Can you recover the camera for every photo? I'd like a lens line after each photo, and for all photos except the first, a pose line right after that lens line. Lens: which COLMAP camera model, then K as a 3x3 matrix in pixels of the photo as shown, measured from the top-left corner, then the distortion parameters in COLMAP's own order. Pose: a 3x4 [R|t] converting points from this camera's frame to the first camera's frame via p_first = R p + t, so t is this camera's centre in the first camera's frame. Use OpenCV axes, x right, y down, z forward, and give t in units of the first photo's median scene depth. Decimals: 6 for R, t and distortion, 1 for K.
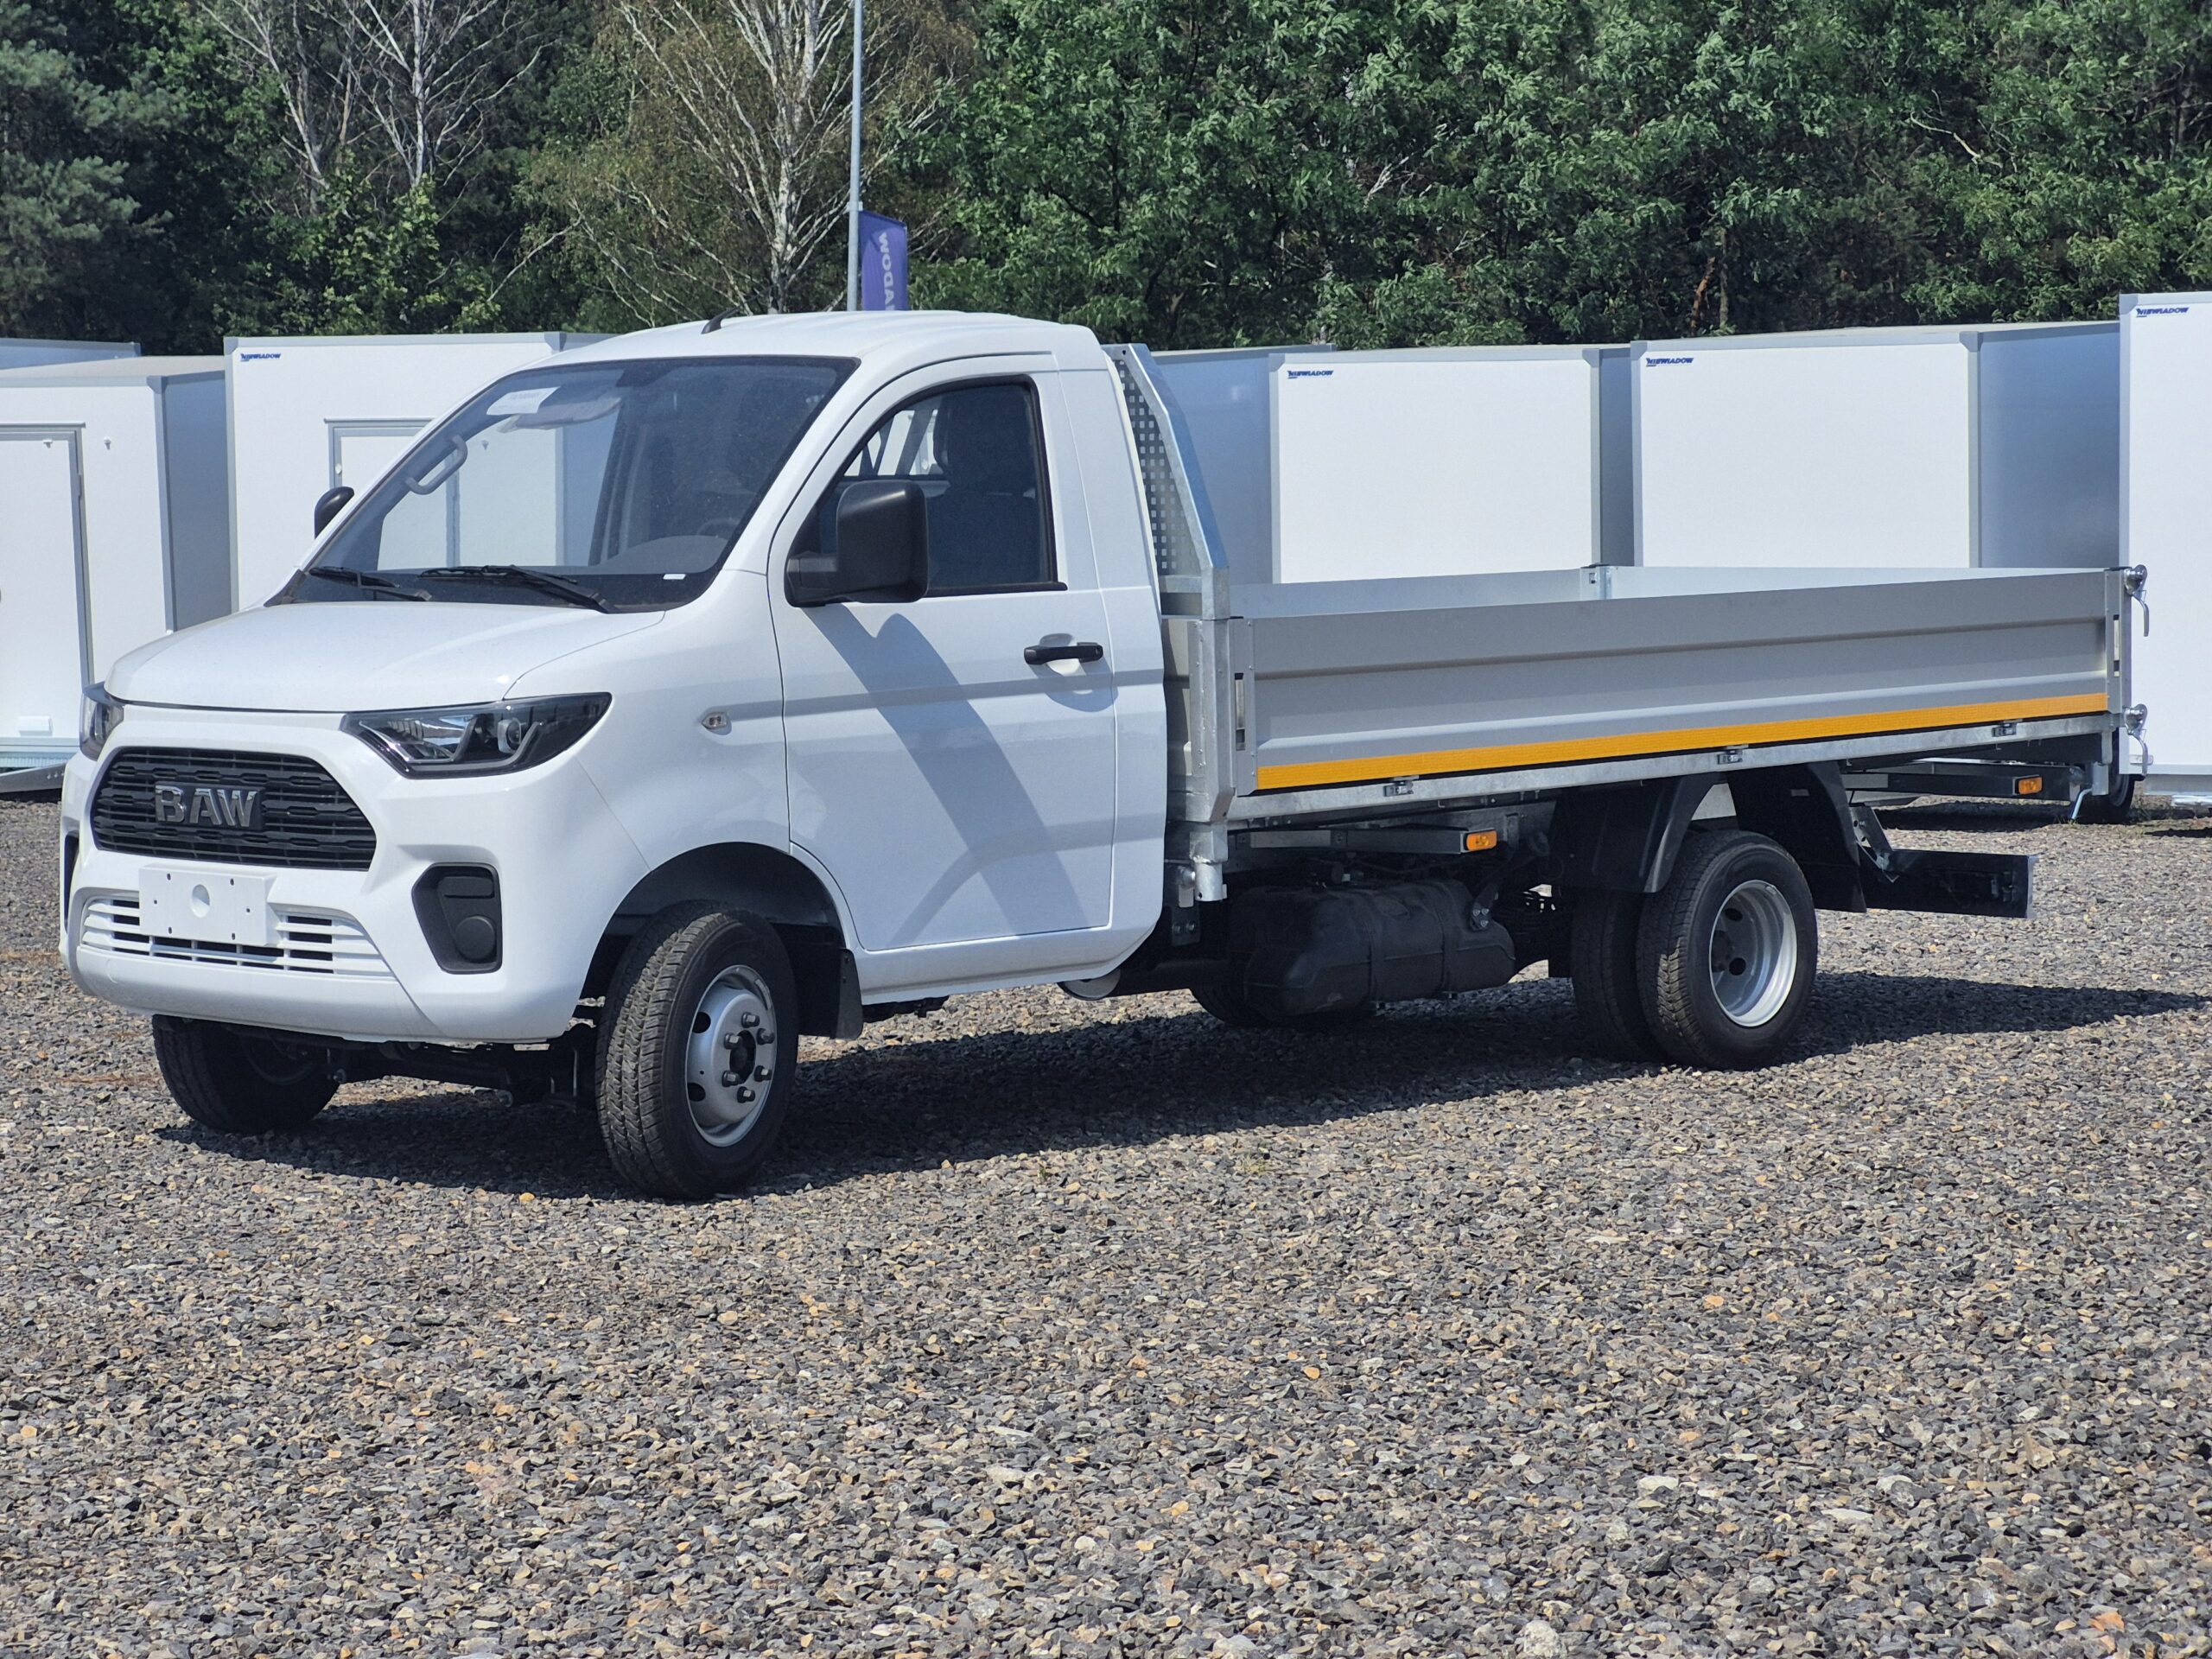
lens RADIAL K [[4791.1, 0, 1106.0], [0, 4791.1, 829.5], [0, 0, 1]] dist [-0.514285, 5.401218]
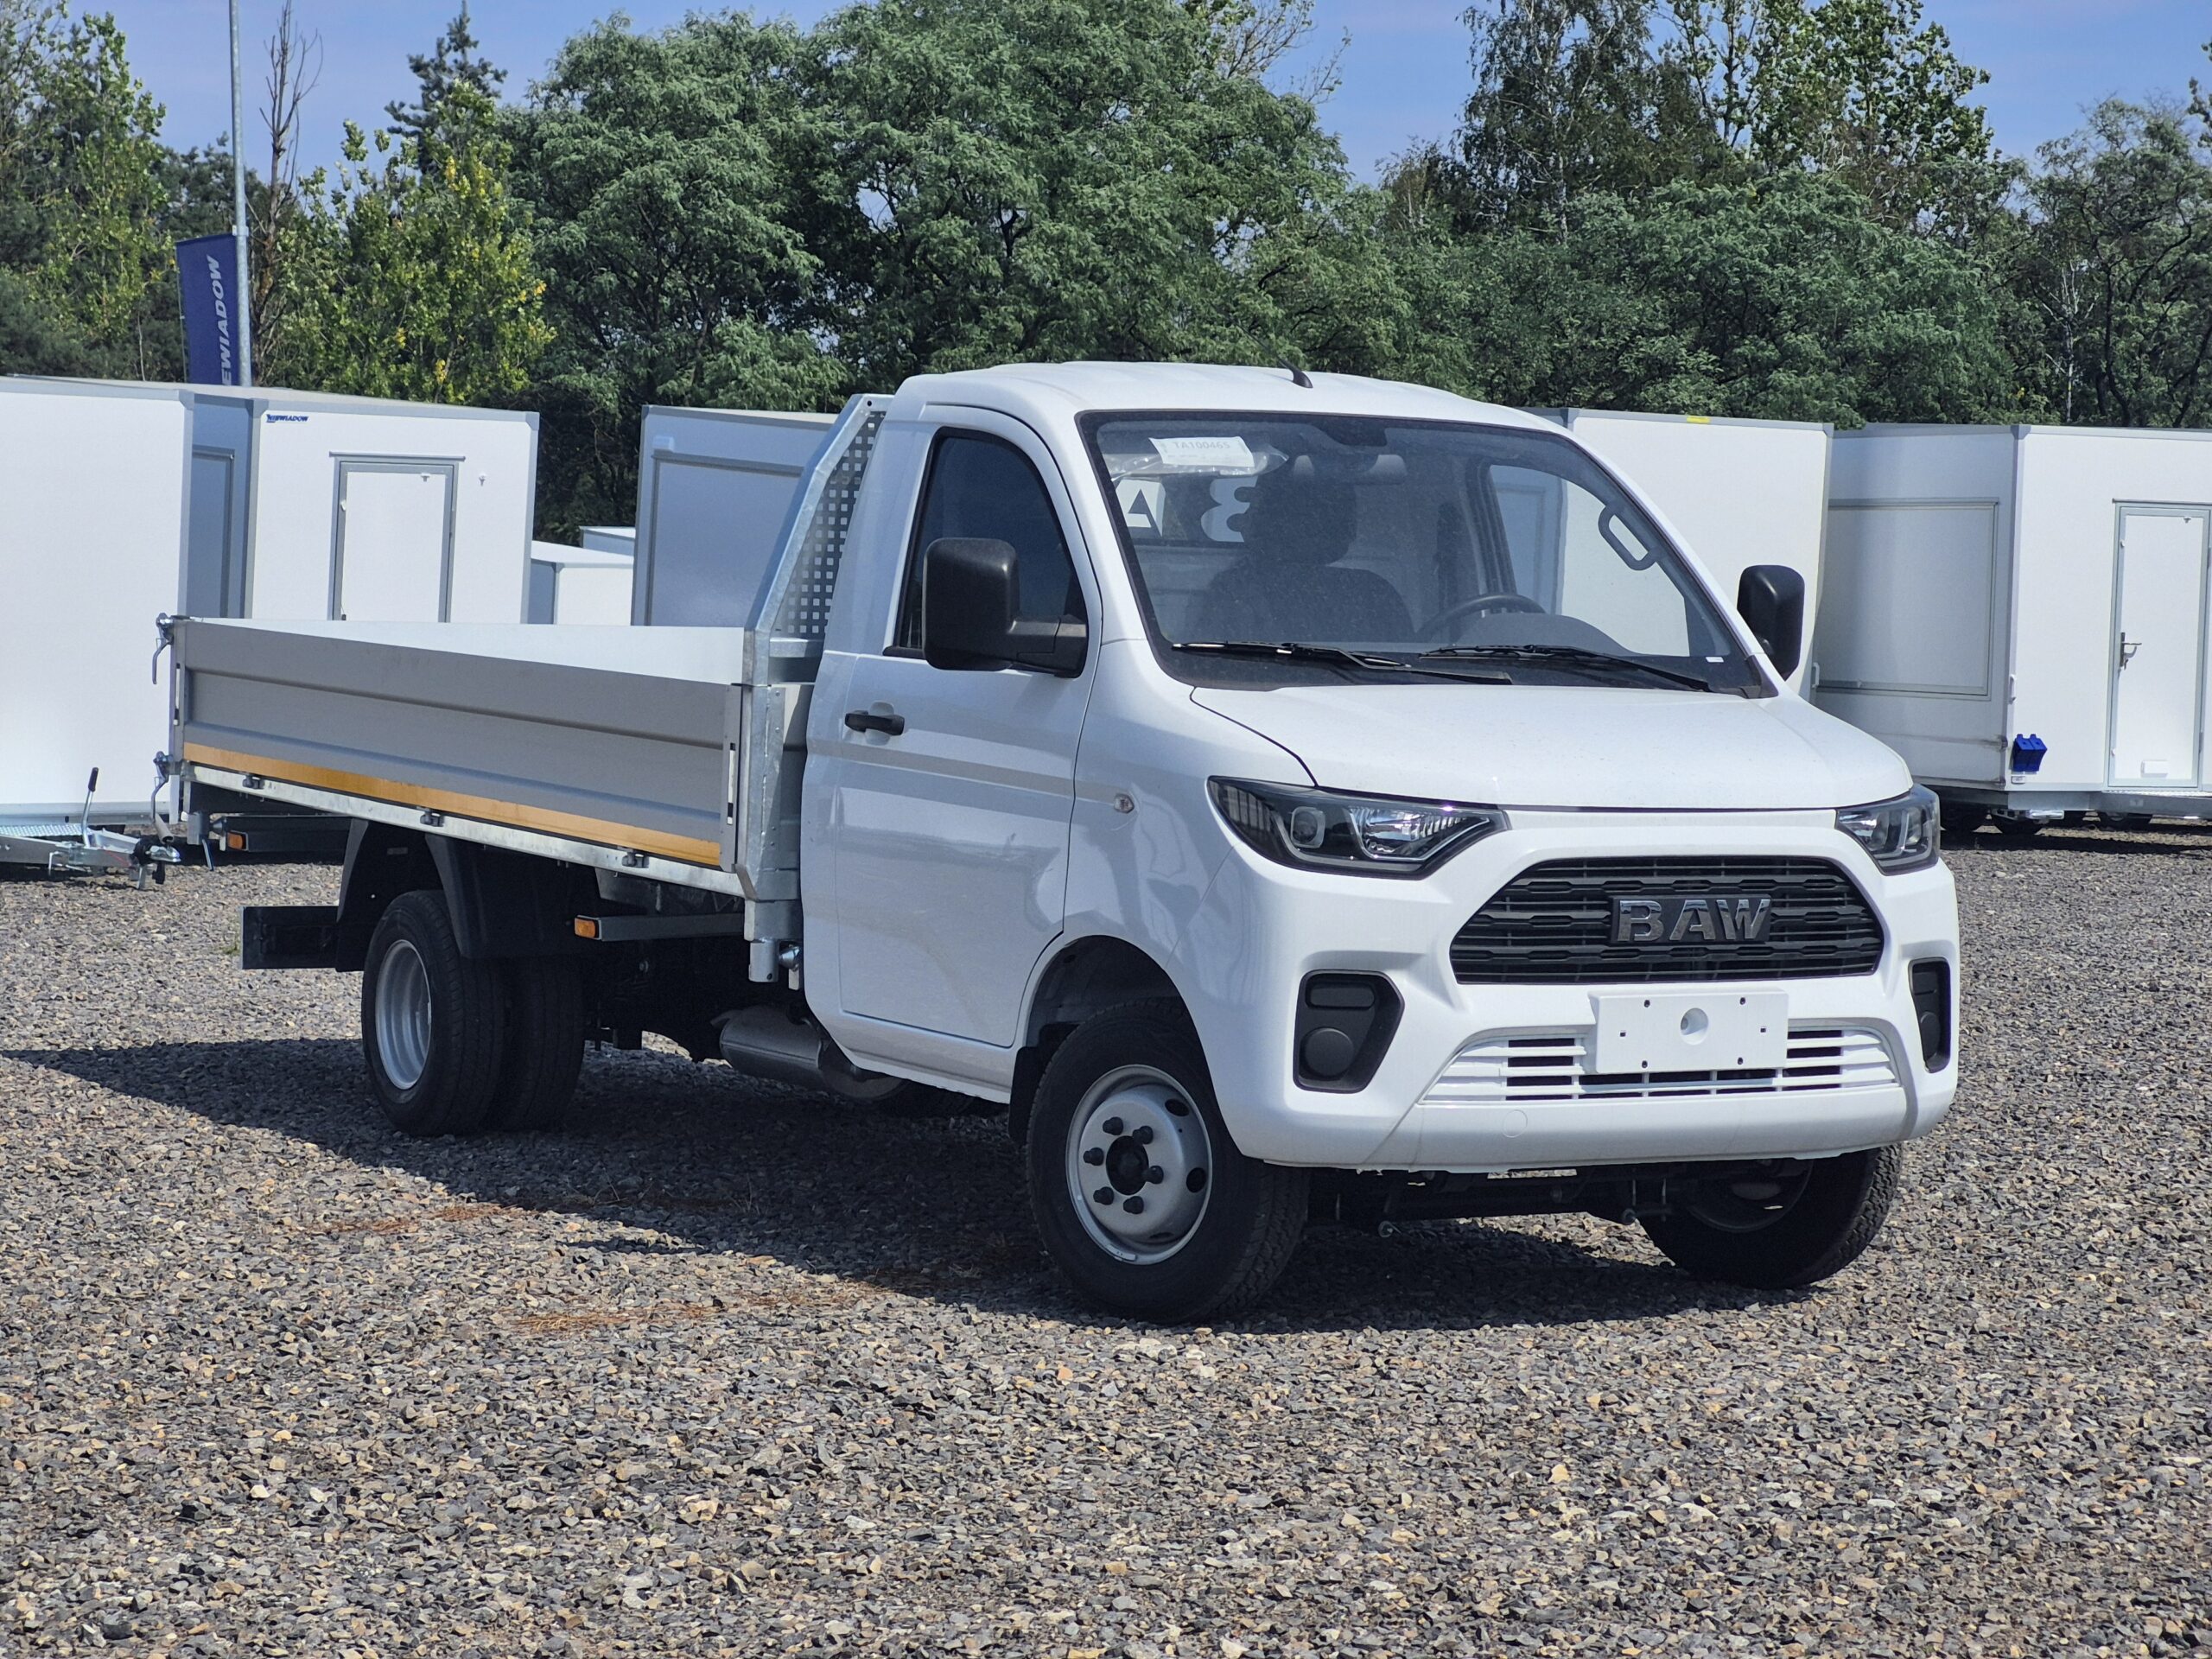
lens RADIAL K [[4791.1, 0, 1106.0], [0, 4791.1, 829.5], [0, 0, 1]] dist [-0.514285, 5.401218]
pose [[0.276042, -0.033550, 0.960560, -1.061064], [0.029286, 0.999220, 0.026484, -0.047811], [-0.960699, 0.020821, 0.276809, 0.847643]]
